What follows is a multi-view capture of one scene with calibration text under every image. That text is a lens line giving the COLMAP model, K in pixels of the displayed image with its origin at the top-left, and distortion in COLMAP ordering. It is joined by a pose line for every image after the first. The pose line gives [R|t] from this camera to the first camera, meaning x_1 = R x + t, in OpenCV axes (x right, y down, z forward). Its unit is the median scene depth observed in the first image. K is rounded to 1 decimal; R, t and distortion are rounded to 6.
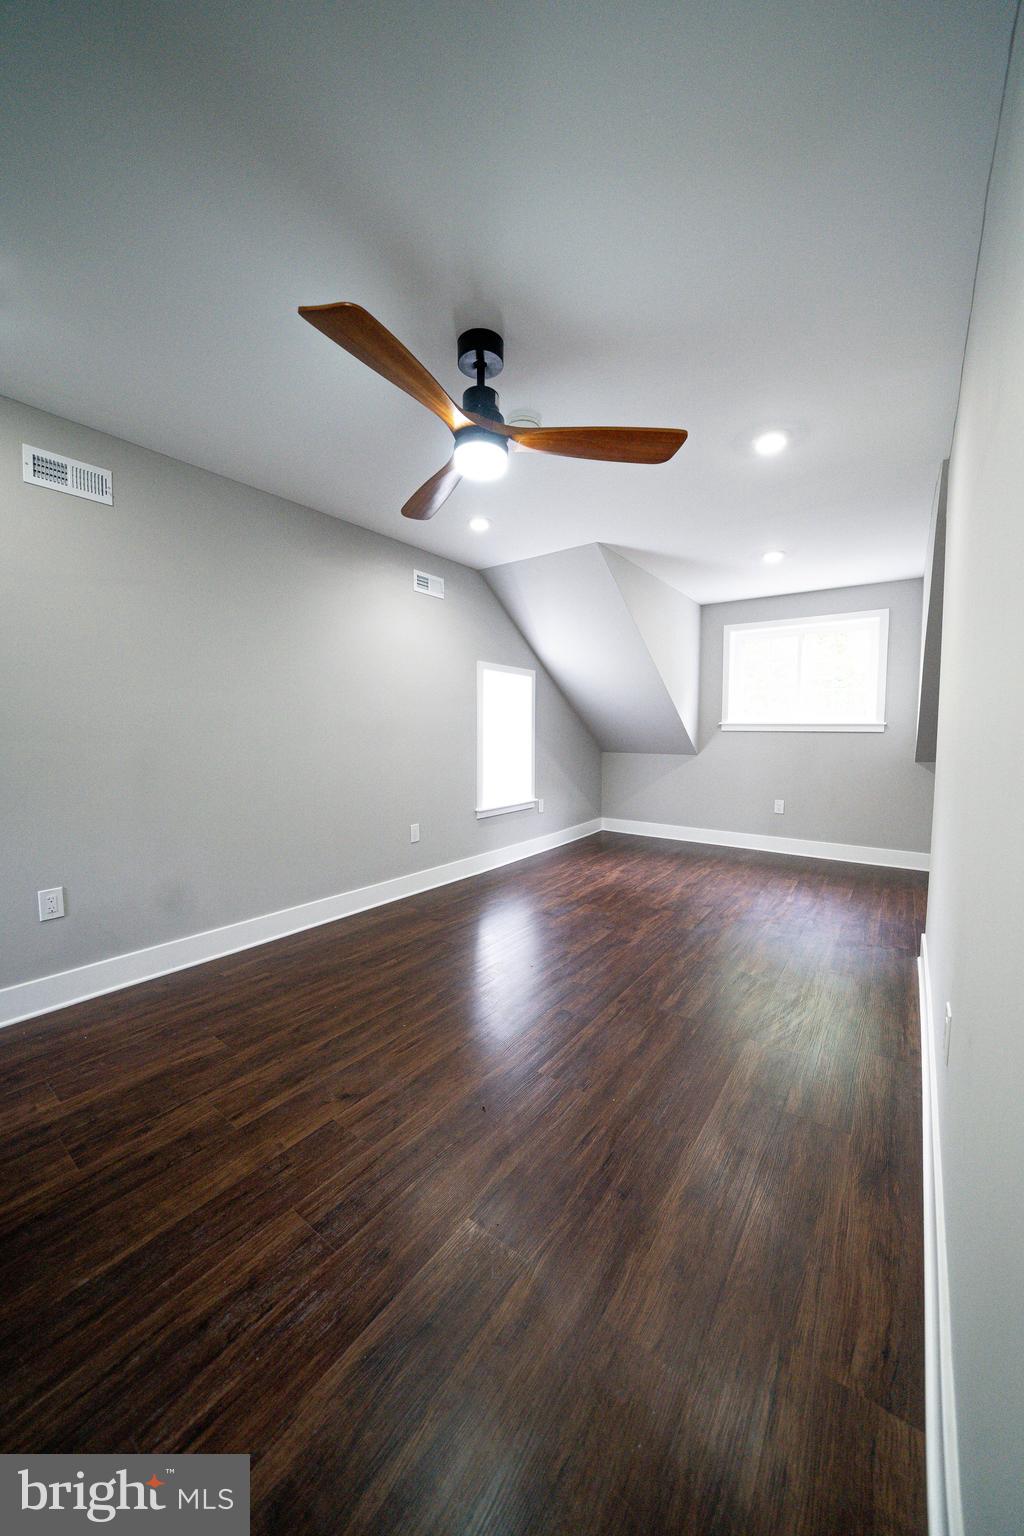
lens RADIAL K [[534.3, 0, 513.0], [0, 534.3, 766.6], [0, 0, 1]] dist [-0.023274, 0.000633]
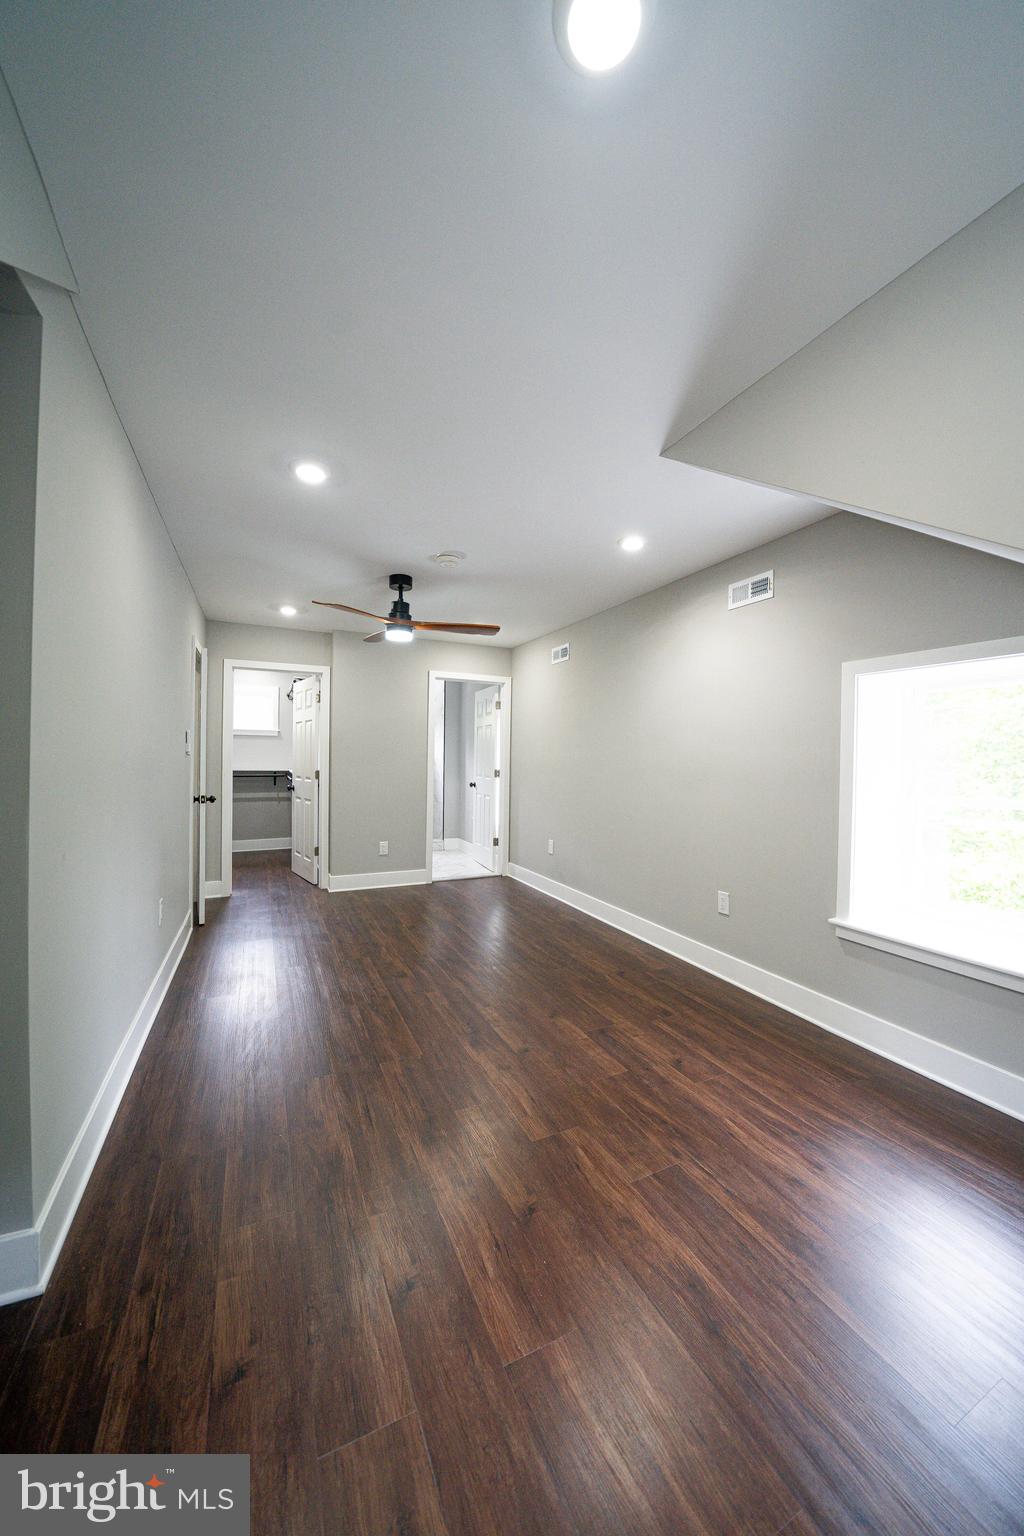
lens RADIAL K [[534.3, 0, 508.5], [0, 534.3, 759.0], [0, 0, 1]] dist [-0.023274, 0.000633]
pose [[-0.479767, -0.014281, -0.877280, 0.686725], [-0.079931, 0.996421, 0.027493, -0.090559], [0.873748, 0.083312, -0.479191, 1.076349]]
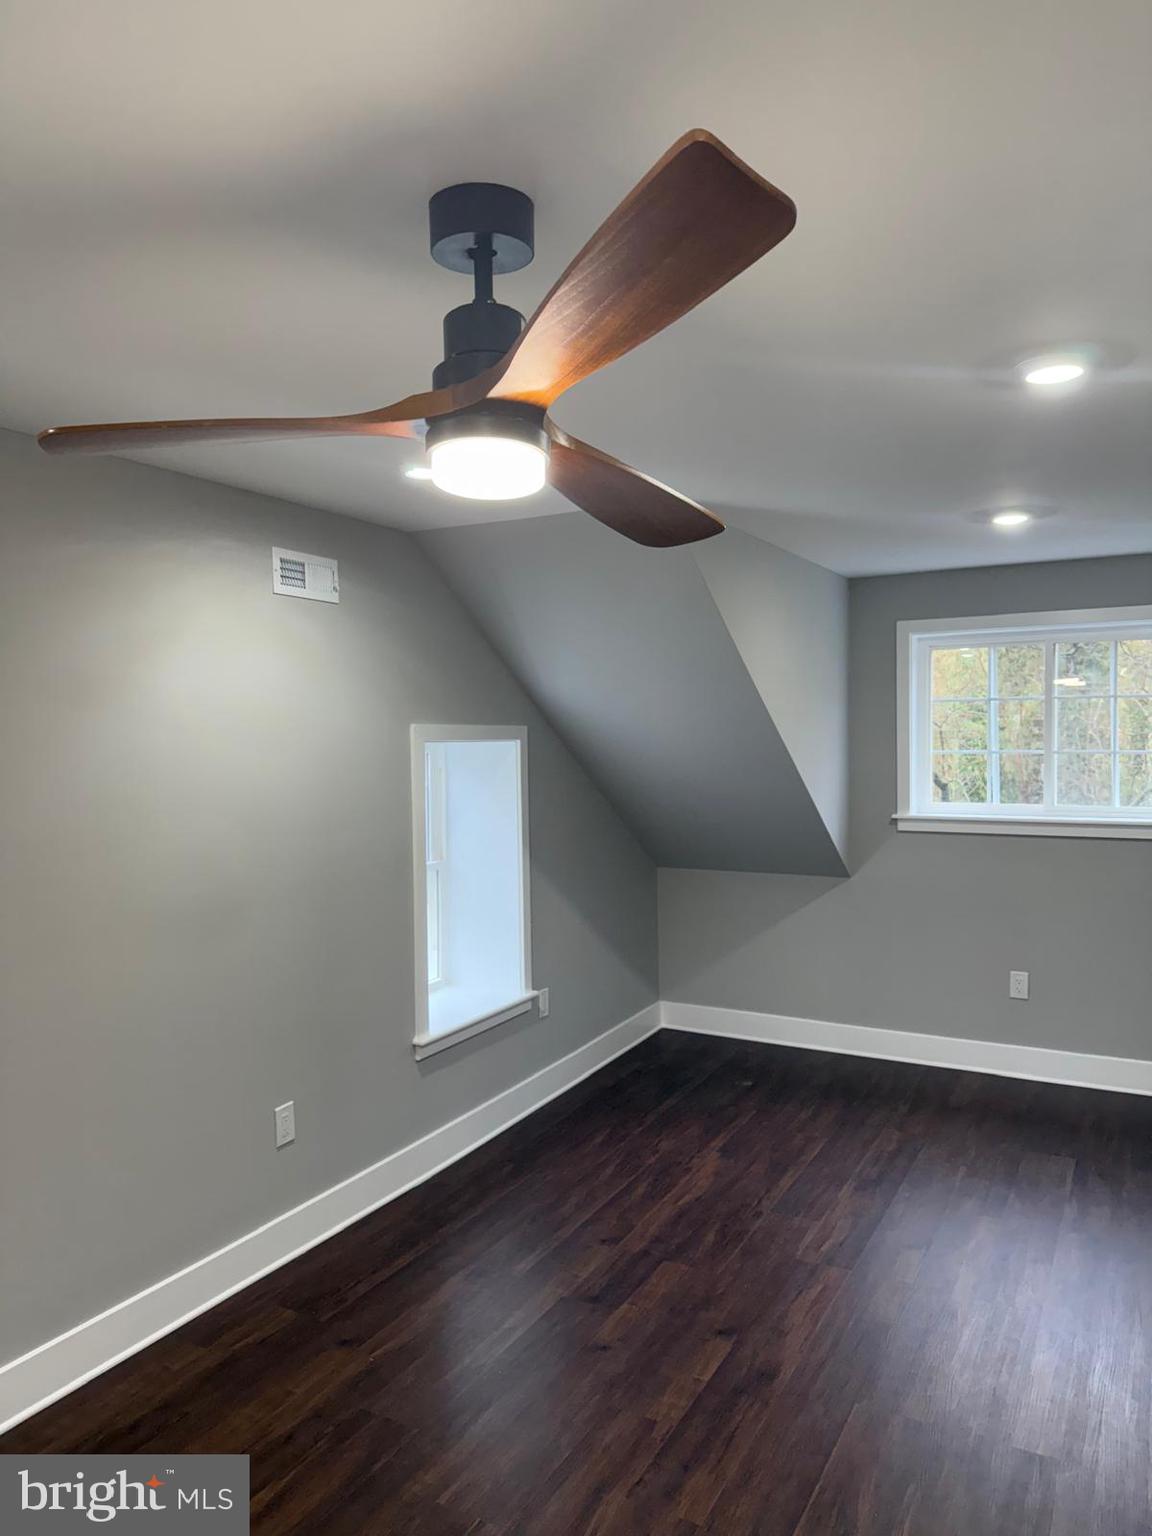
lens RADIAL K [[1079.7, 0, 581.3], [0, 1079.7, 782.1], [0, 0, 1]] dist [0.053873, -0.064720]
pose [[0.990907, -0.024099, 0.132375, -0.050490], [0.027720, 0.999288, -0.025580, -0.133698], [-0.131664, 0.029017, 0.990870, 0.044041]]
